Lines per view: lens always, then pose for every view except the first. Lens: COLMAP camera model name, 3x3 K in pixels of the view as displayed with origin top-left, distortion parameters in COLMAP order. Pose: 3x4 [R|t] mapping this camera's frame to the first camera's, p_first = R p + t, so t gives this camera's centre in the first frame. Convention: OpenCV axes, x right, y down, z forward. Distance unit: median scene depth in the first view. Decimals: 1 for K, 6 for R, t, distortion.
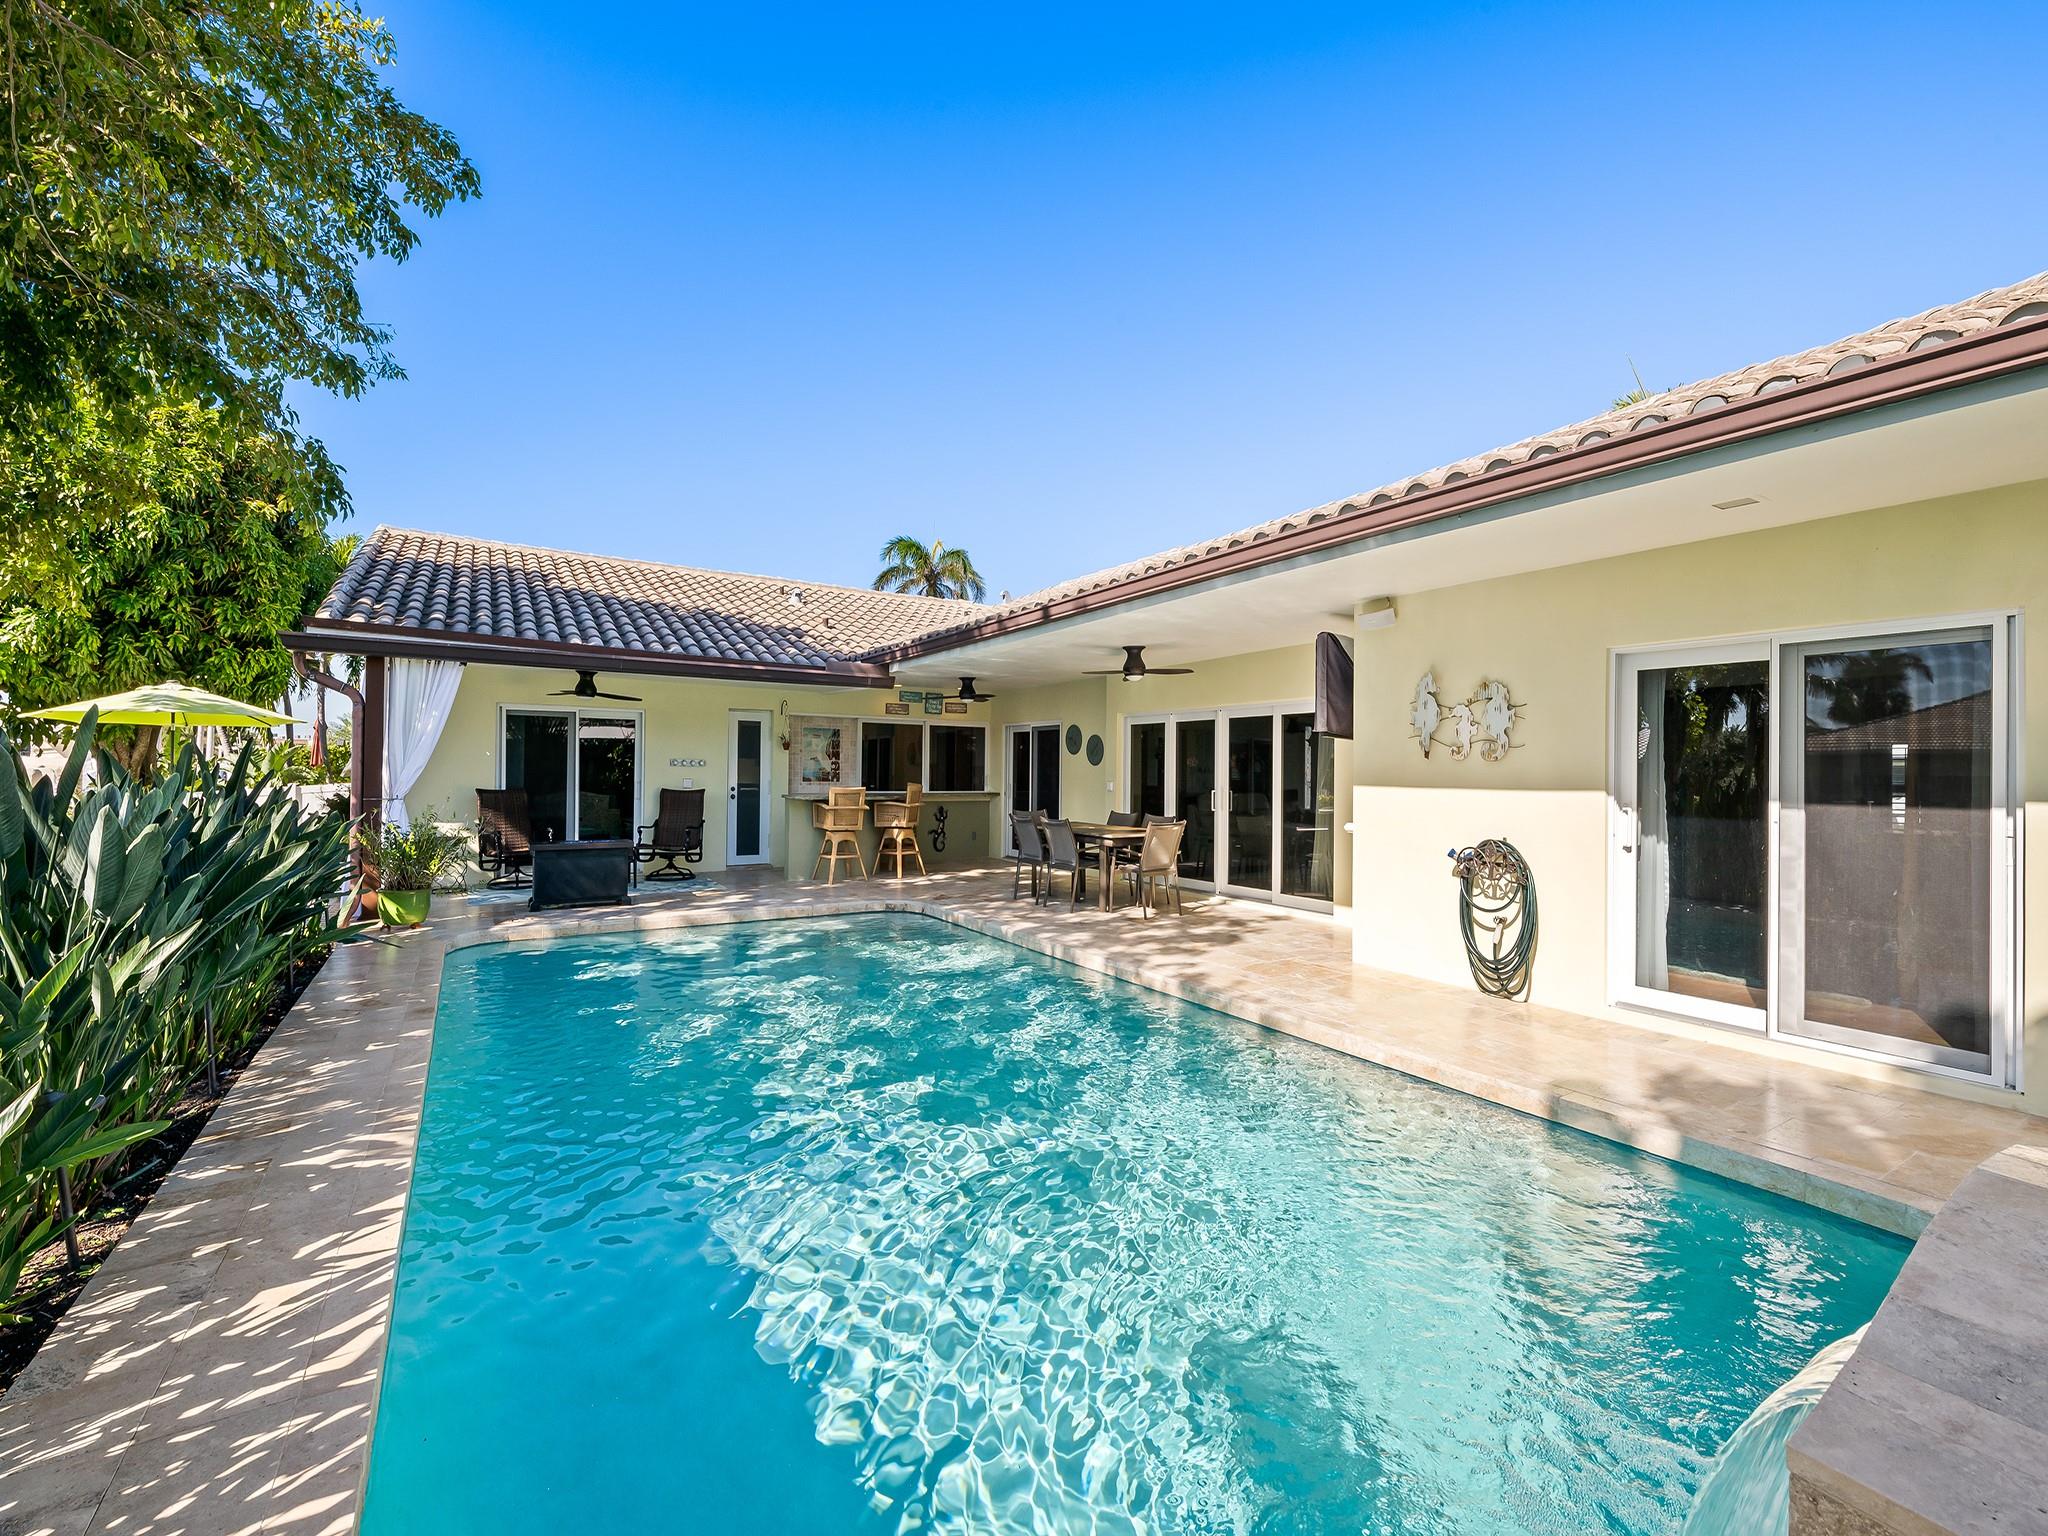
lens RADIAL K [[927.0, 0, 1043.5], [0, 927.0, 764.7], [0, 0, 1]] dist [-0.002009, 0.000210]
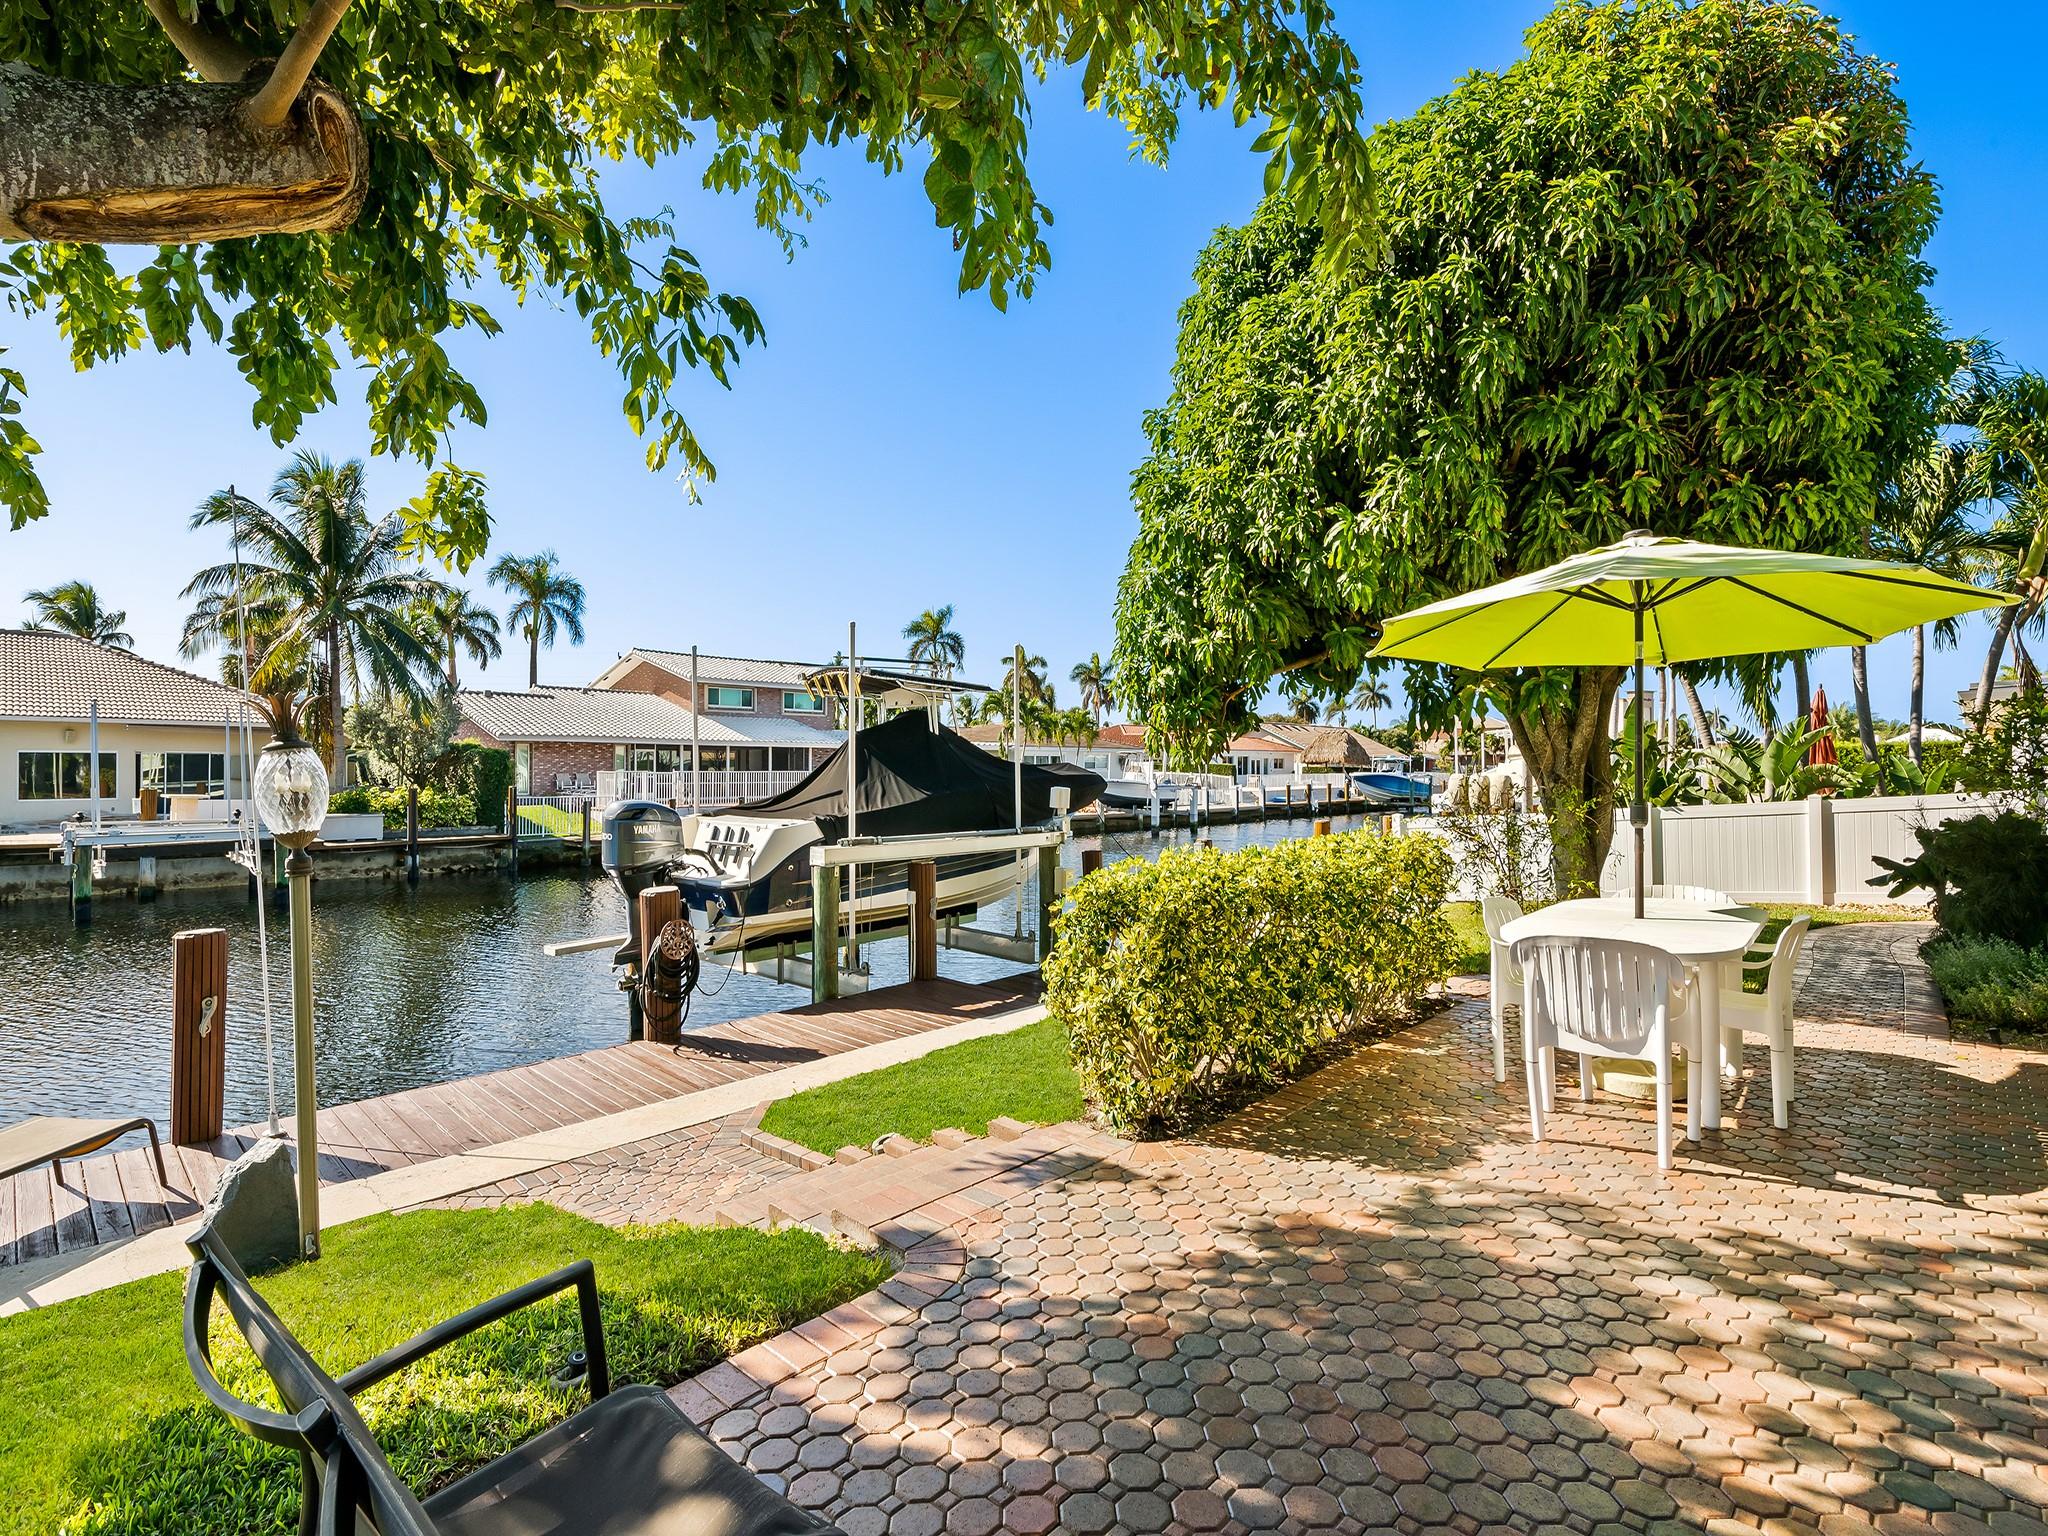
lens RADIAL K [[1004.4, 0, 1028.4], [0, 1004.4, 767.1], [0, 0, 1]] dist [0.002213, -0.000877]
pose [[0.274232, -0.021503, -0.961423, -0.532820], [0.016781, 0.999705, -0.017572, 0.009137], [0.961517, -0.011314, 0.274512, 0.559405]]
